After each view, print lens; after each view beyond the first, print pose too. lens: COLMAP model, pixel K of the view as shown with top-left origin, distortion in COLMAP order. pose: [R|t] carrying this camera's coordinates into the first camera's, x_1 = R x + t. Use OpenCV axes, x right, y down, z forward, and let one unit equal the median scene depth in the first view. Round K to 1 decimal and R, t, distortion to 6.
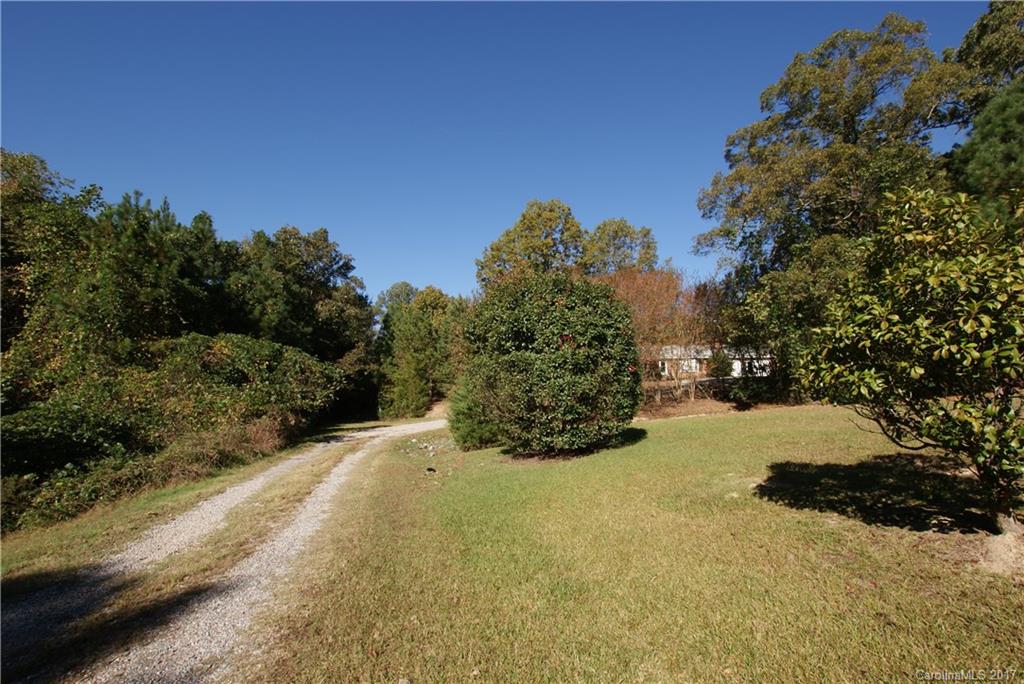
lens RADIAL K [[454.6, 0, 510.5], [0, 454.6, 356.3], [0, 0, 1]] dist [-0.022683, 0.000057]
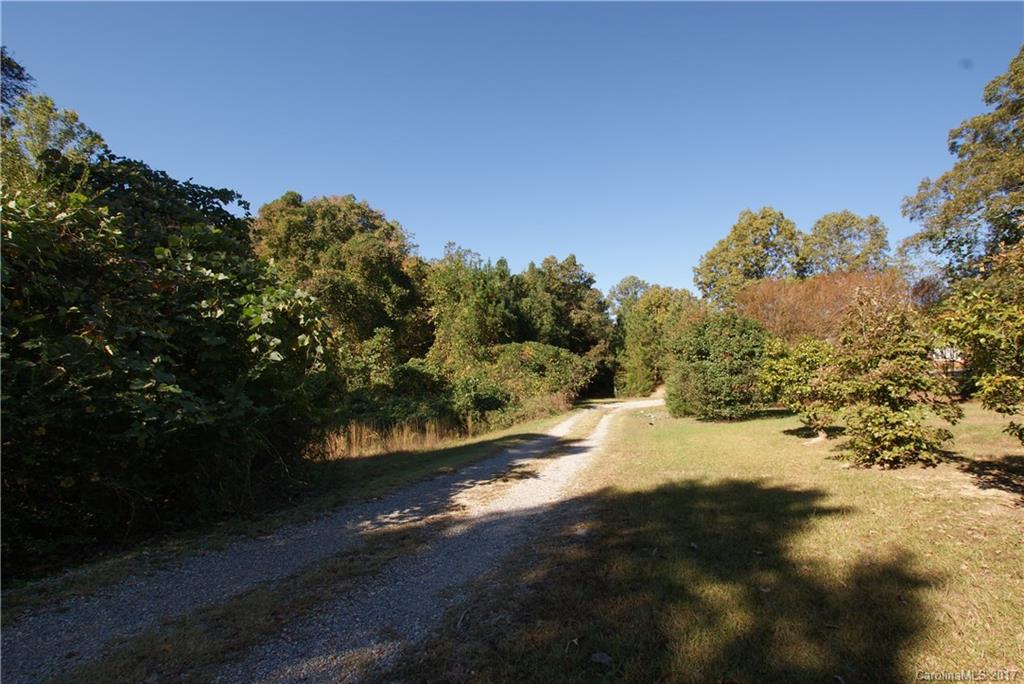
lens RADIAL K [[452.1, 0, 525.2], [0, 452.1, 344.4], [0, 0, 1]] dist [-0.051077, 0.011611]
pose [[0.895022, -0.004873, -0.445995, 0.100228], [0.011760, 0.999850, 0.012677, -0.056628], [0.445866, -0.016591, 0.894946, -0.471451]]
